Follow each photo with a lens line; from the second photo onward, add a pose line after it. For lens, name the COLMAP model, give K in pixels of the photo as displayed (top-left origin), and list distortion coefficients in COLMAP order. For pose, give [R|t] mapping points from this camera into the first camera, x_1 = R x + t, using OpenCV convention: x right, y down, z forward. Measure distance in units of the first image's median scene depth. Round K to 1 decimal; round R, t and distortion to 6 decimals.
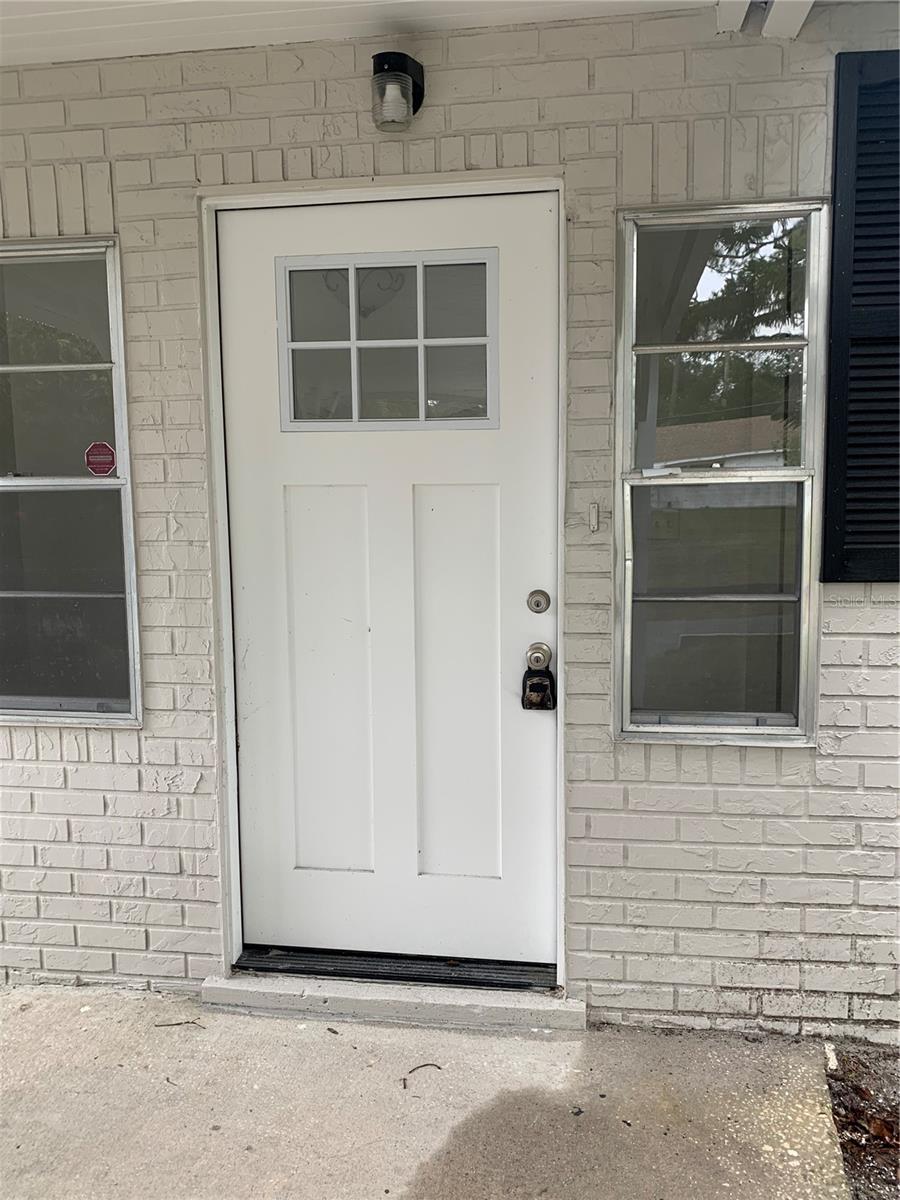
lens RADIAL K [[979.0, 0, 451.5], [0, 979.0, 598.2], [0, 0, 1]] dist [0.001651, 0.000619]
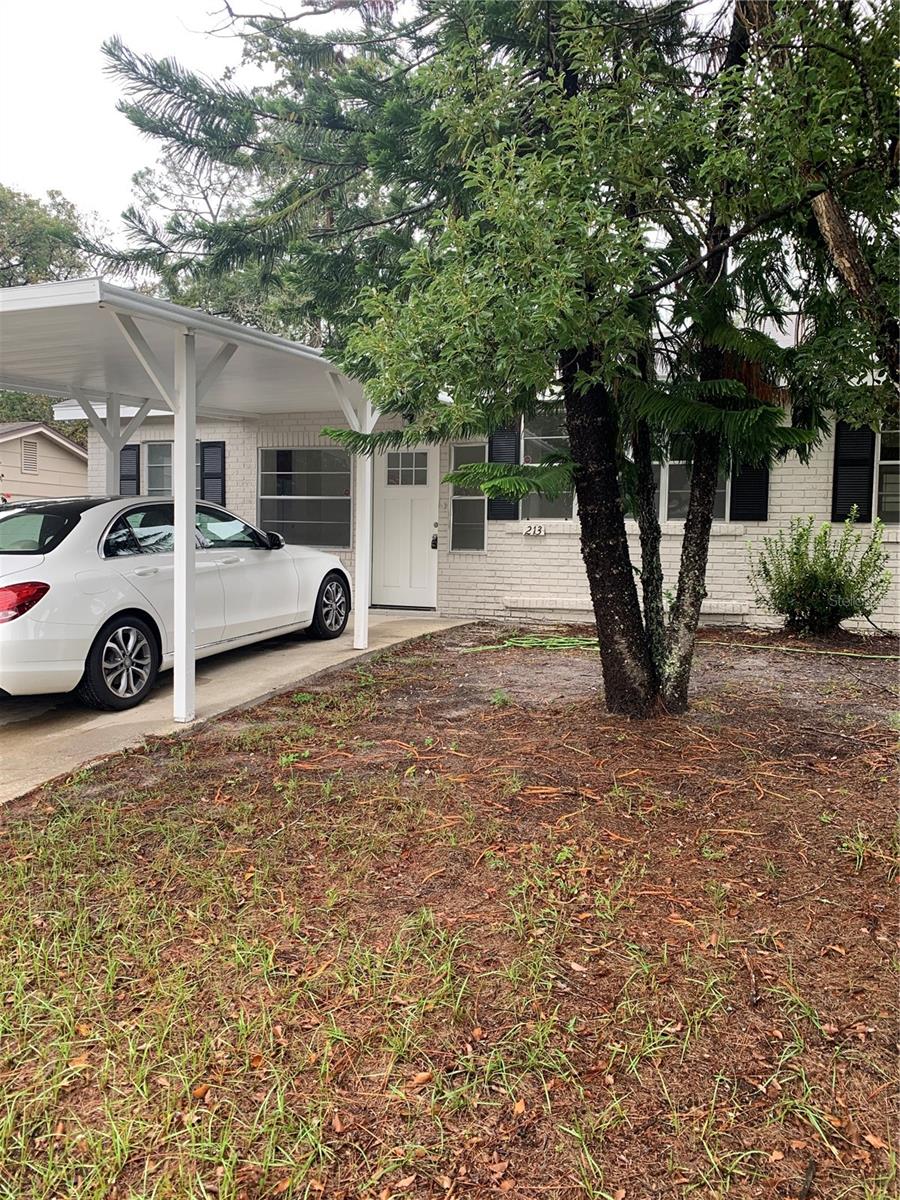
lens RADIAL K [[934.3, 0, 449.4], [0, 934.3, 601.1], [0, 0, 1]] dist [0.032348, -0.040914]
pose [[0.971858, 0.041087, -0.231957, 1.203425], [-0.056720, 0.996517, -0.061131, 0.635334], [0.228637, 0.072567, 0.970803, -3.269948]]
